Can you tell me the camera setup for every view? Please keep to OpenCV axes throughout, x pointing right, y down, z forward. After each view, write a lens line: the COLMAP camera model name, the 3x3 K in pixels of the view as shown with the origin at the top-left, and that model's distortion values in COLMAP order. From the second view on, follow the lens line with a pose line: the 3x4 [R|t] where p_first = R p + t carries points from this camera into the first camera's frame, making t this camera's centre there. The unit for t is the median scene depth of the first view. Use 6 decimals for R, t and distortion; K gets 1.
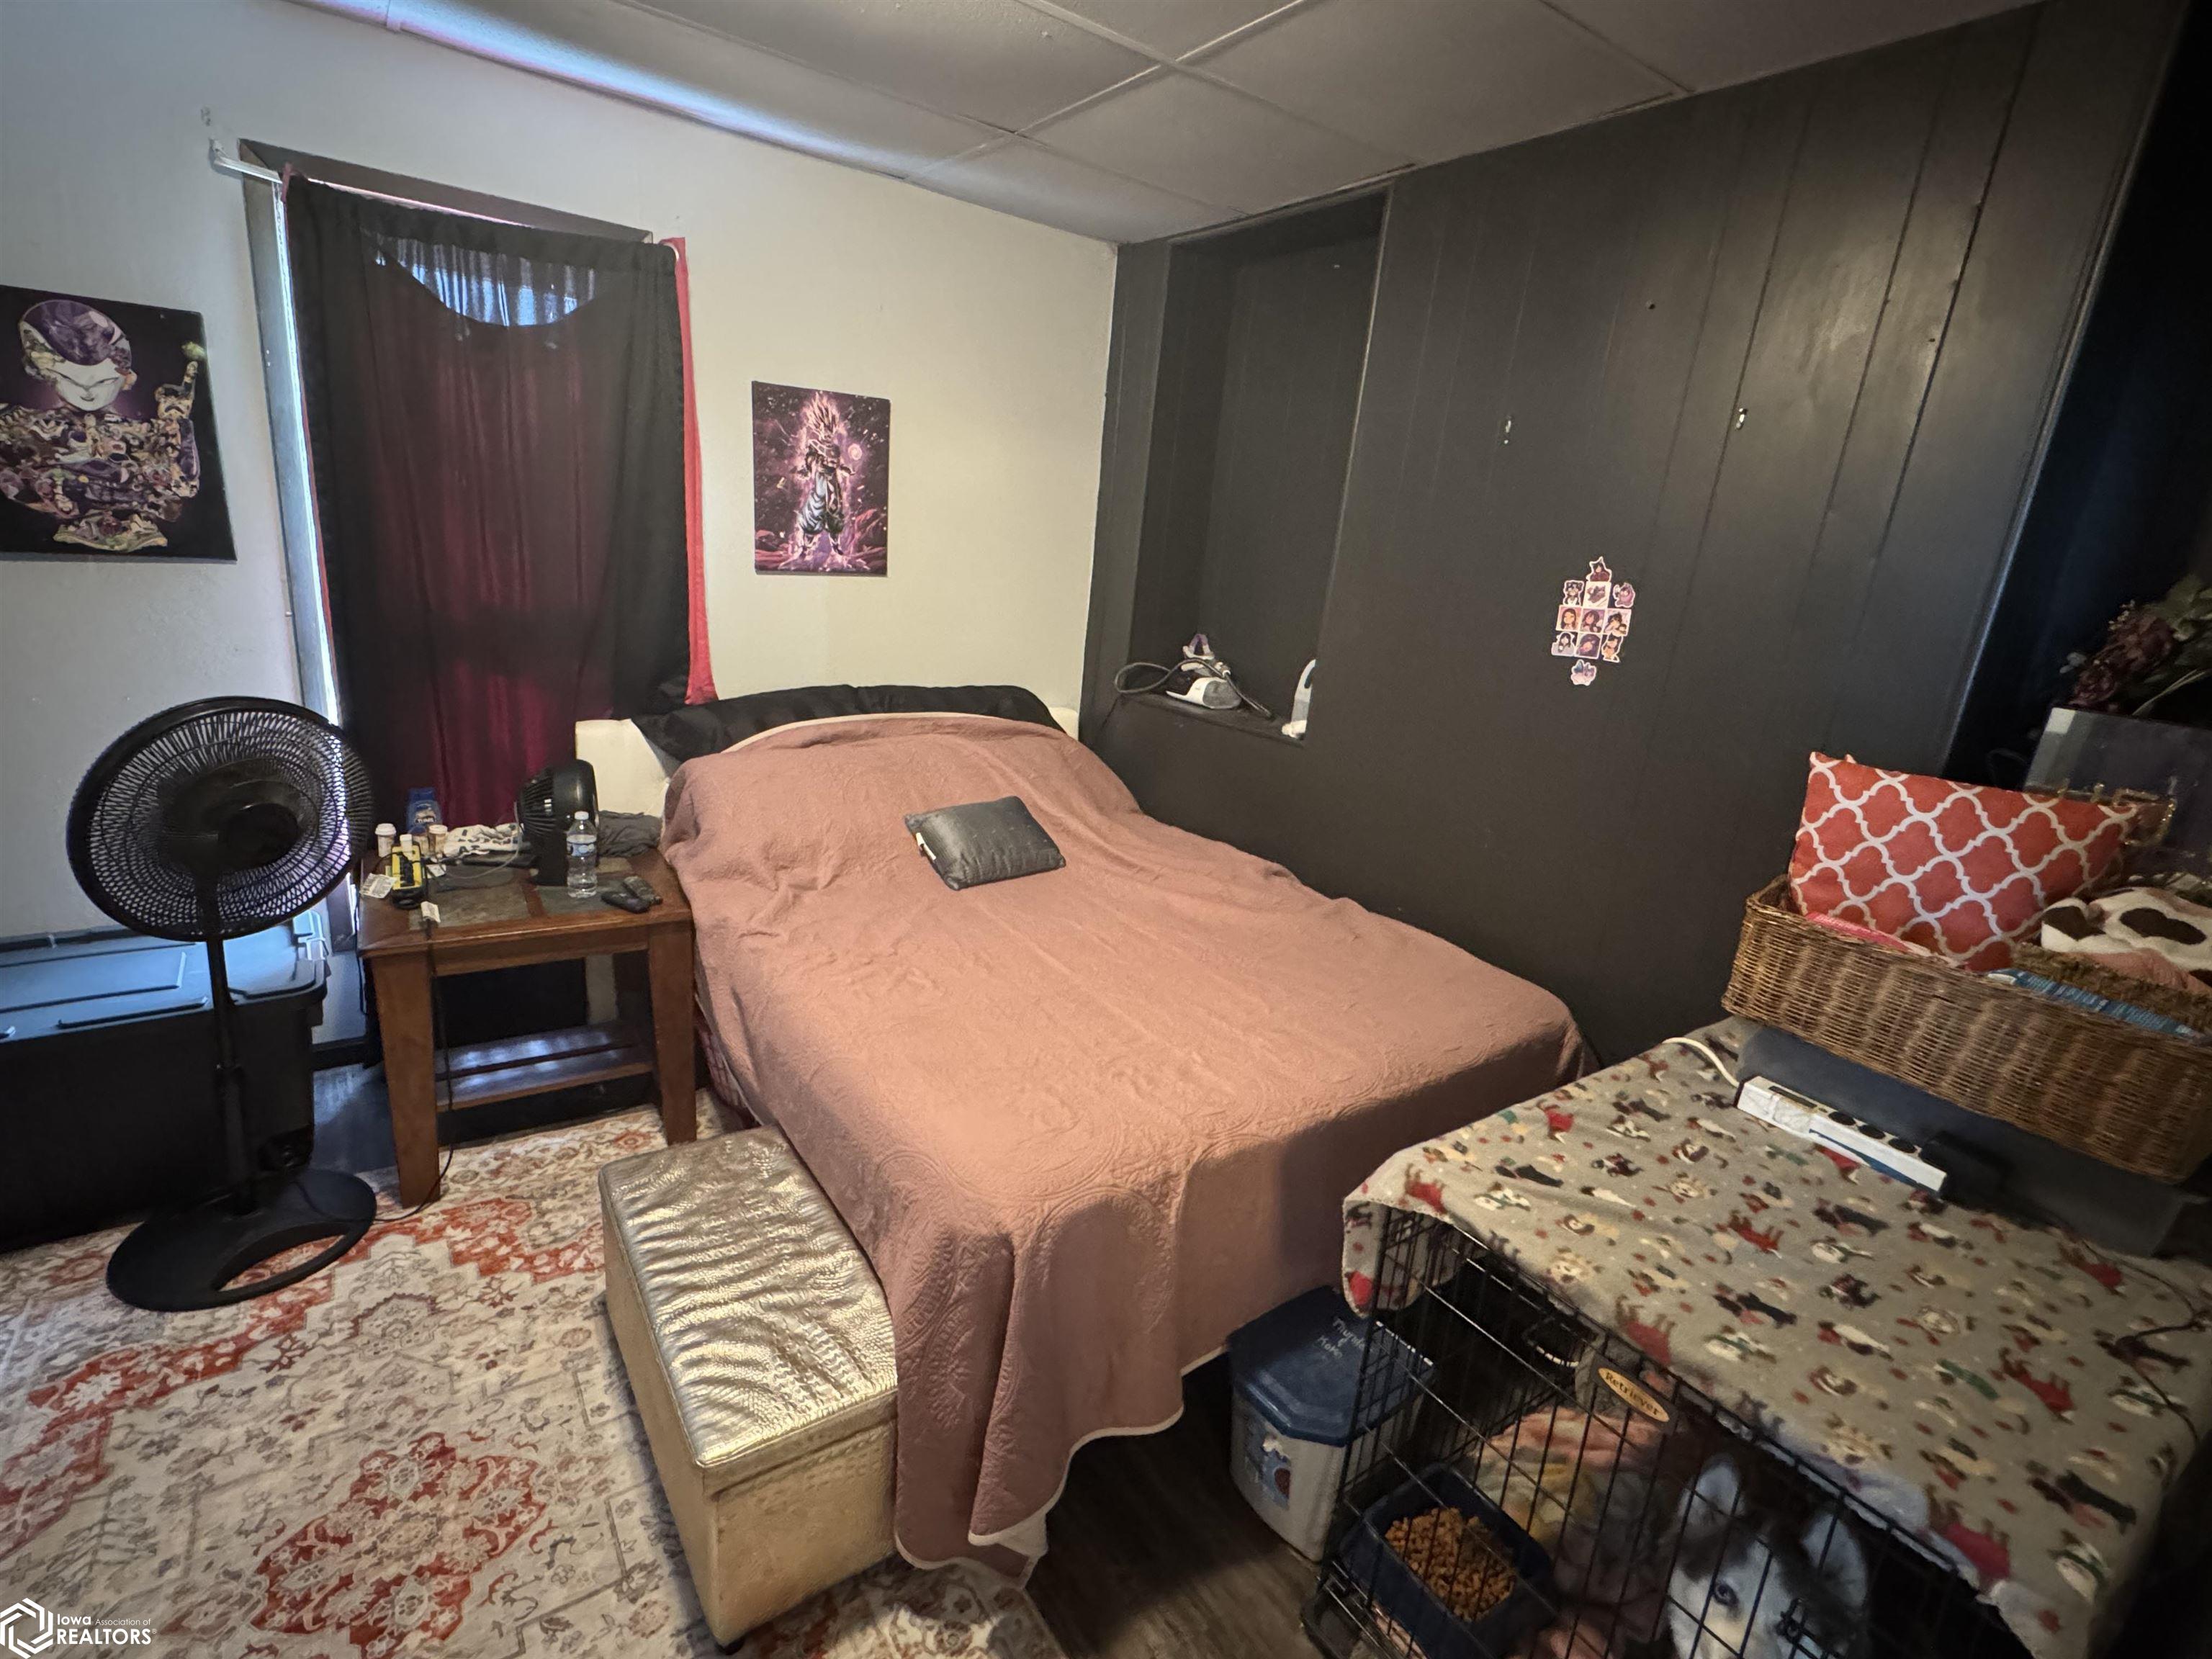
lens RADIAL K [[1028.8, 0, 1101.8], [0, 1028.8, 826.7], [0, 0, 1]] dist [-0.001081, -0.000267]
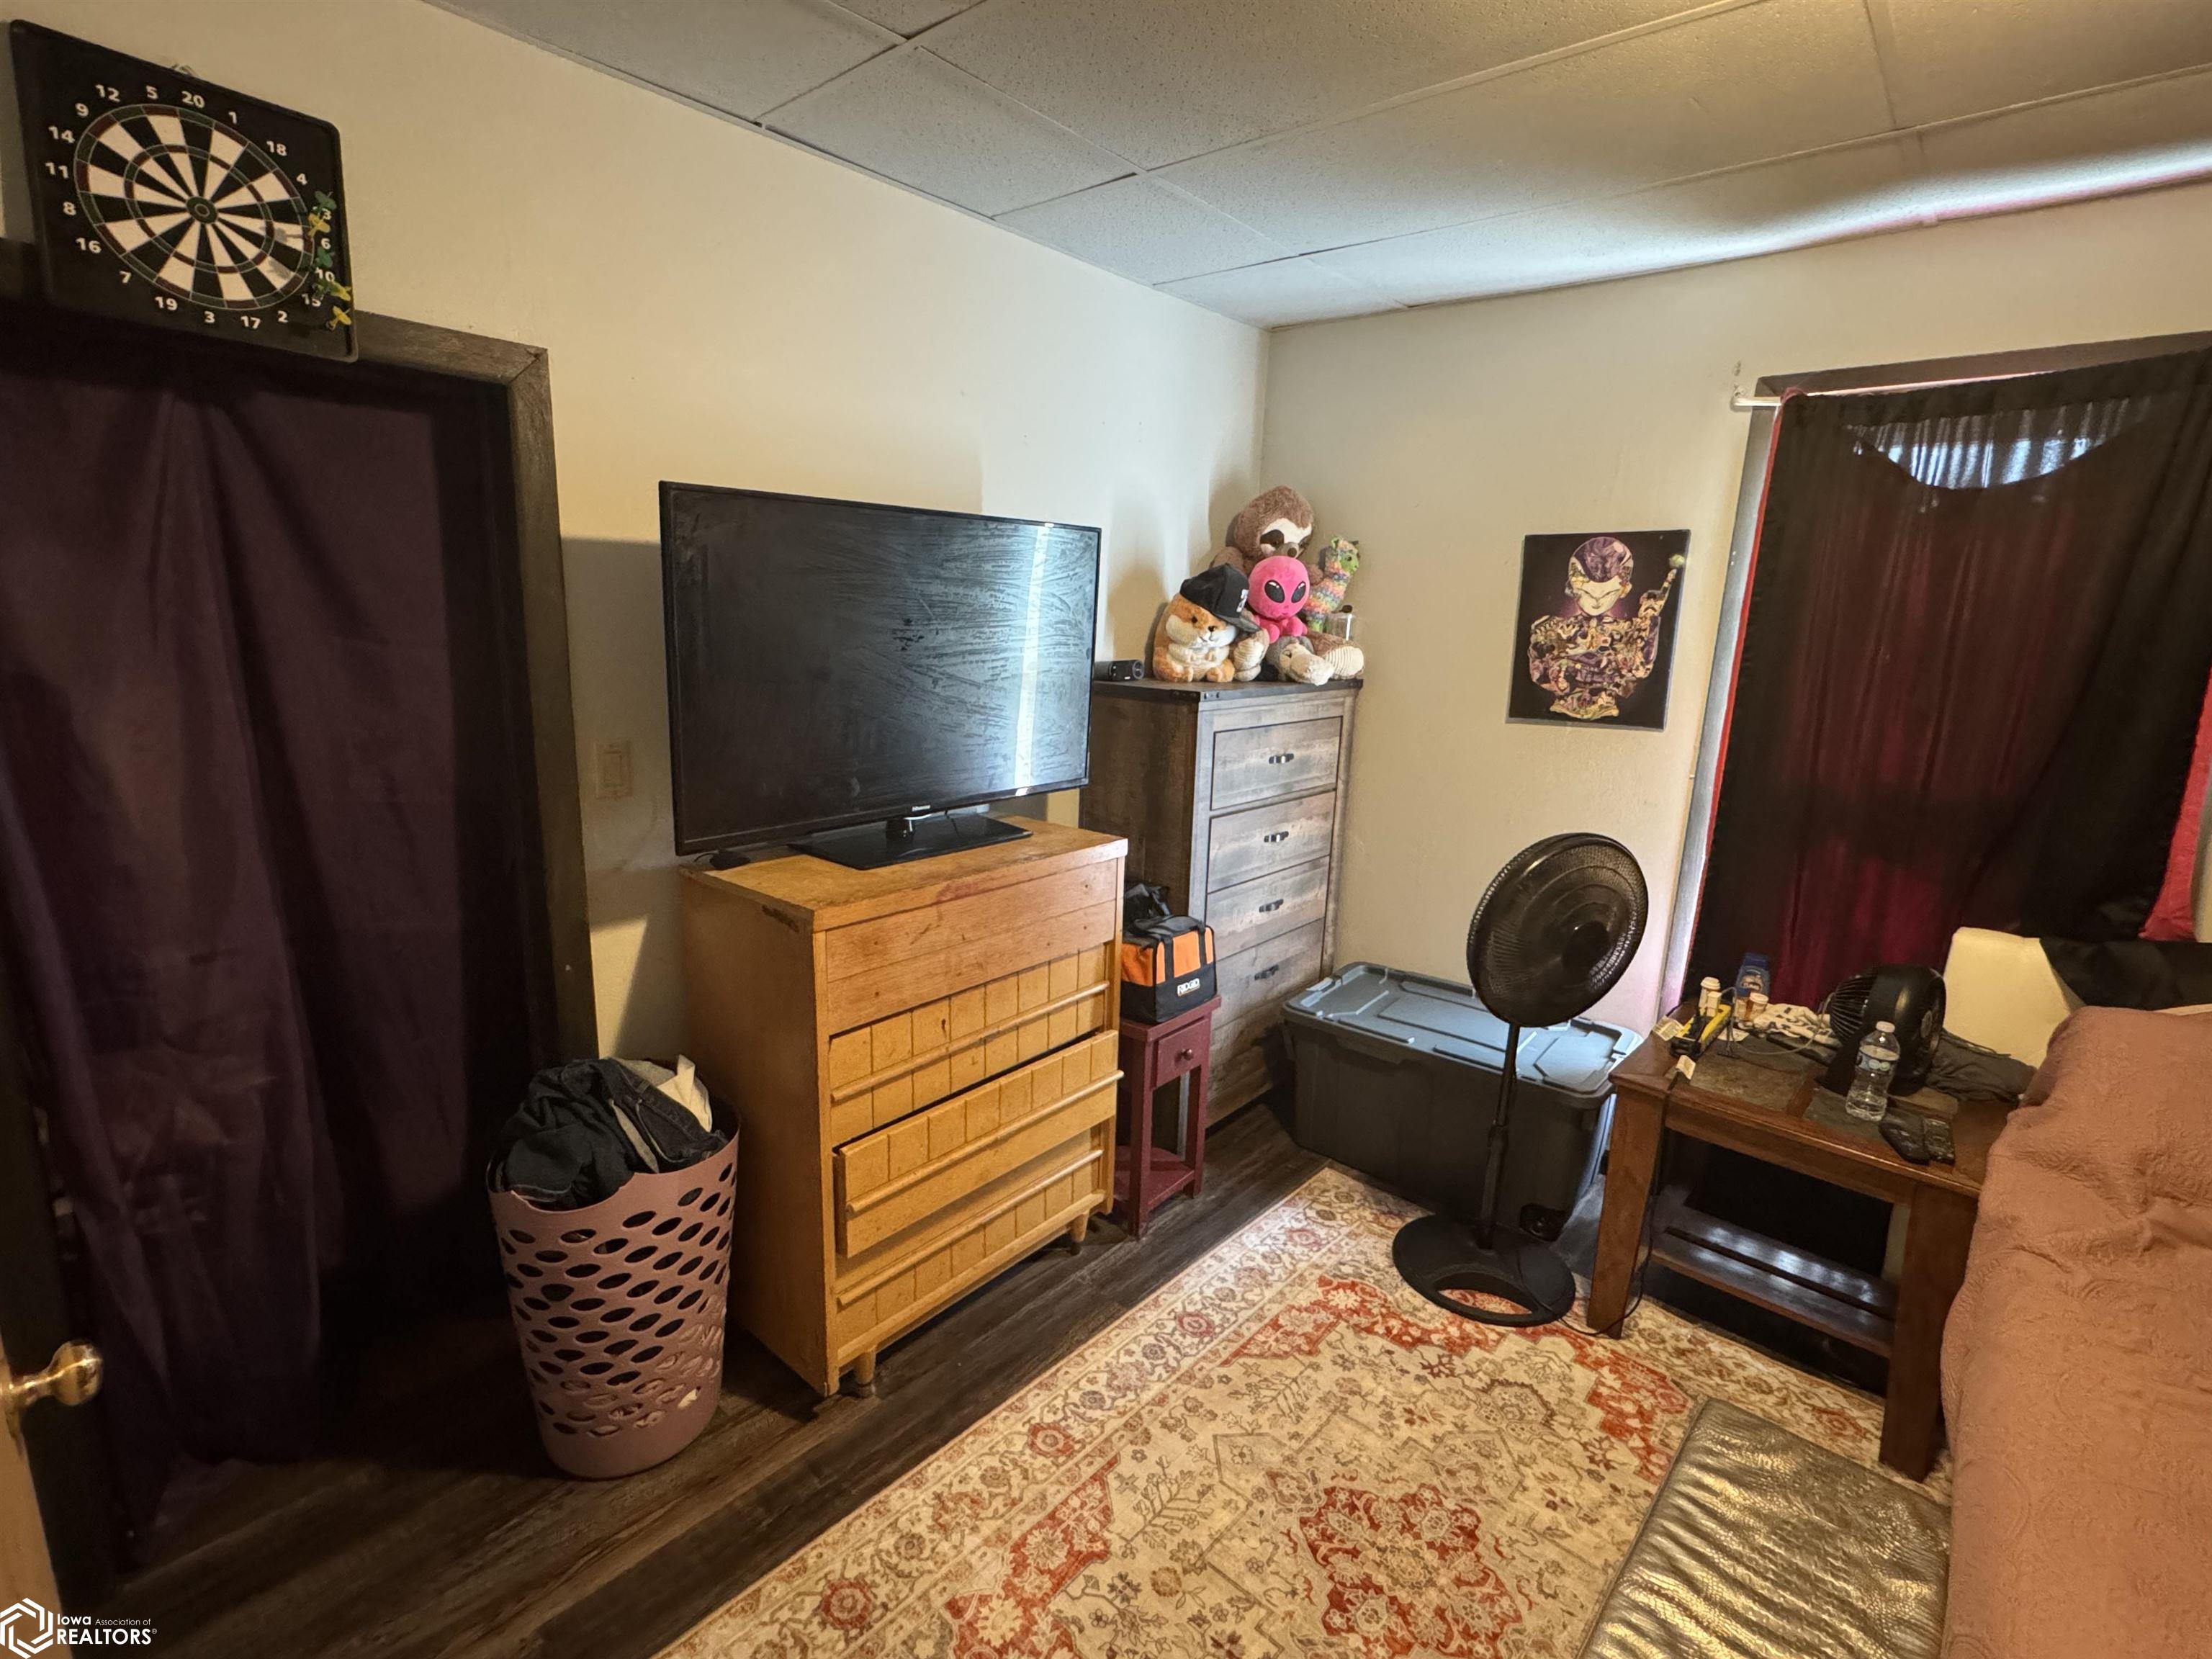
lens RADIAL K [[1028.8, 0, 1101.8], [0, 1028.8, 826.7], [0, 0, 1]] dist [-0.001081, -0.000267]
pose [[0.227829, 0.119120, -0.966387, 0.178746], [-0.277430, 0.959292, 0.052840, -0.040065], [0.933342, 0.256066, 0.251602, 0.148956]]
